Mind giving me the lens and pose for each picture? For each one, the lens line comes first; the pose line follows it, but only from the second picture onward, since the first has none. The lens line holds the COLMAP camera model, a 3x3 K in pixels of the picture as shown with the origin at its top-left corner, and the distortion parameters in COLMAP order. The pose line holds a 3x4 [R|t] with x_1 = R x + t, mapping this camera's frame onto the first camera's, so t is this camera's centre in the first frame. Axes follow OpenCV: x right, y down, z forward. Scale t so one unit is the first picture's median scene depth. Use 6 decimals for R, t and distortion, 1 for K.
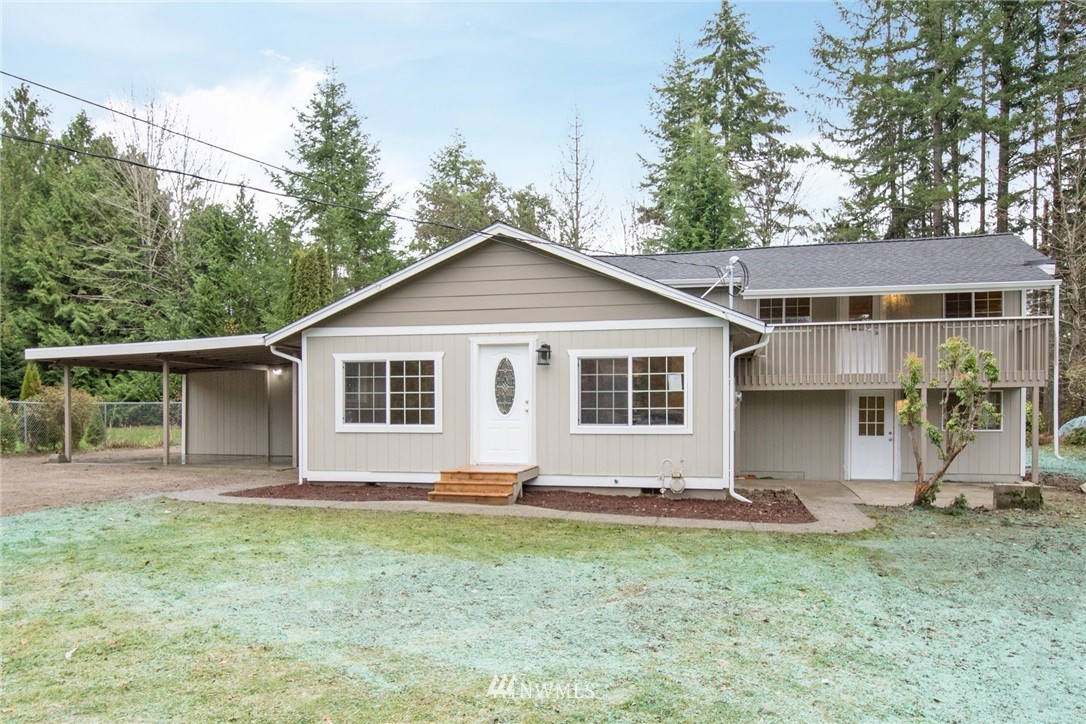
lens RADIAL K [[823.0, 0, 575.3], [0, 823.0, 382.6], [0, 0, 1]] dist [0.030514, -0.002084]
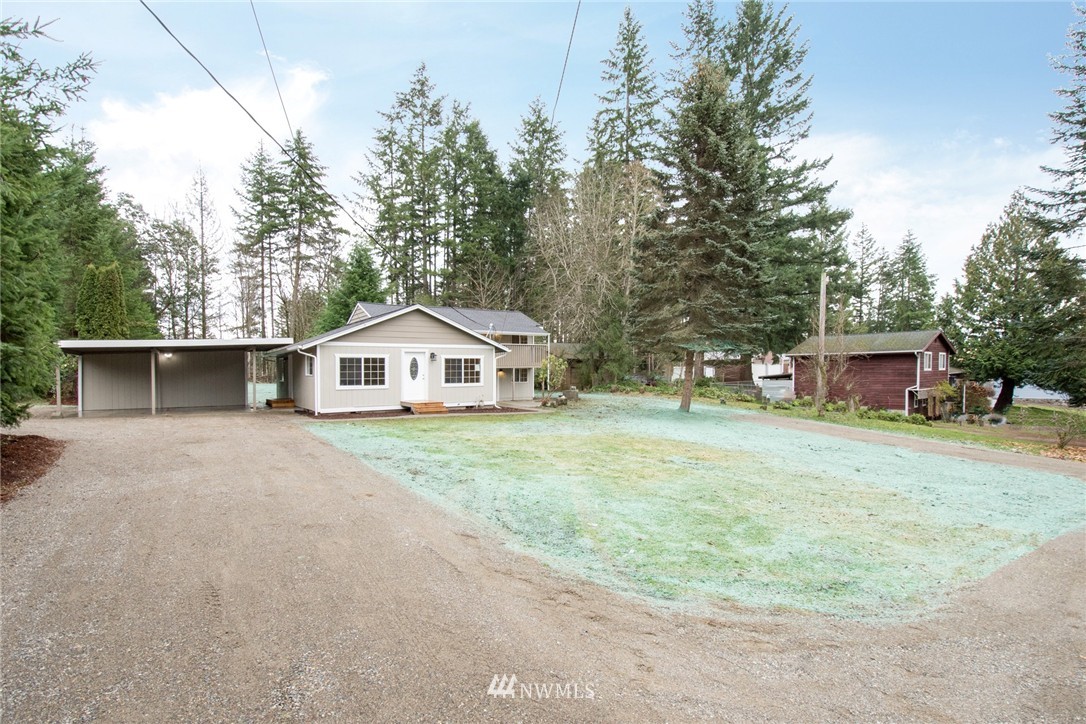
lens RADIAL K [[491.3, 0, 543.7], [0, 491.3, 363.9], [0, 0, 1]] dist [0.009371, -0.005337]
pose [[0.677376, 0.003523, 0.735629, -0.888349], [-0.022000, 0.999638, 0.015471, -0.041040], [-0.735308, -0.026664, 0.677208, -0.281502]]
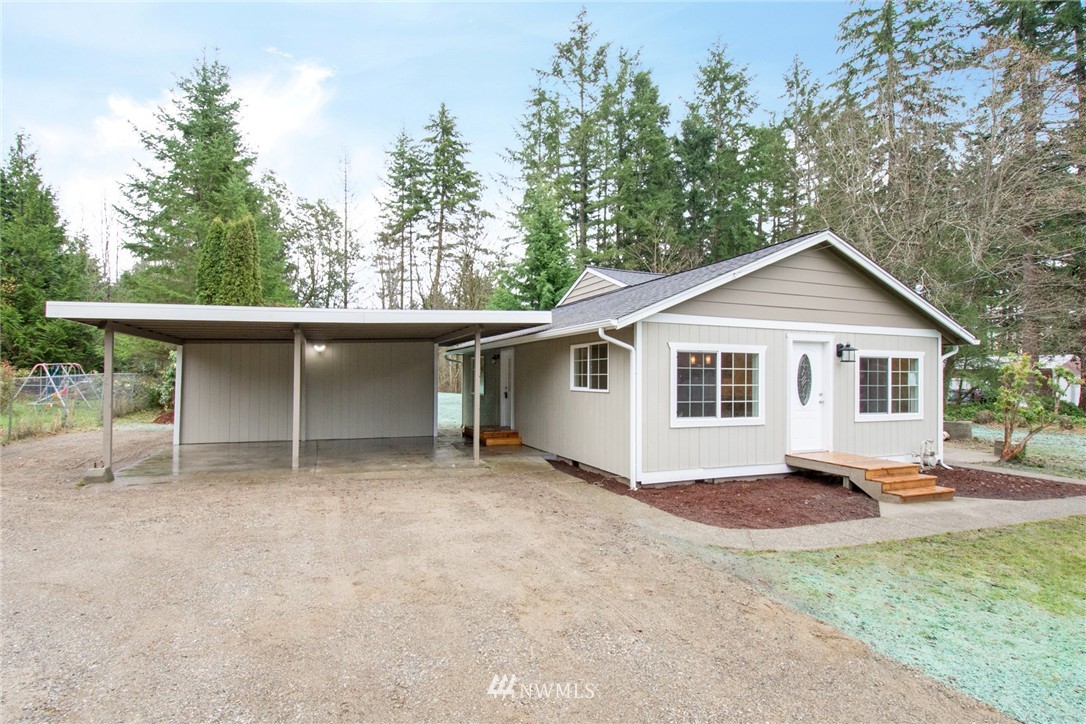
lens RADIAL K [[491.3, 0, 532.1], [0, 491.3, 362.8], [0, 0, 1]] dist [0.009371, -0.005337]
pose [[0.821313, 0.021034, 0.570089, -0.740520], [-0.029862, 0.999535, 0.006143, -0.010987], [-0.569695, -0.022070, 0.821560, 0.653244]]
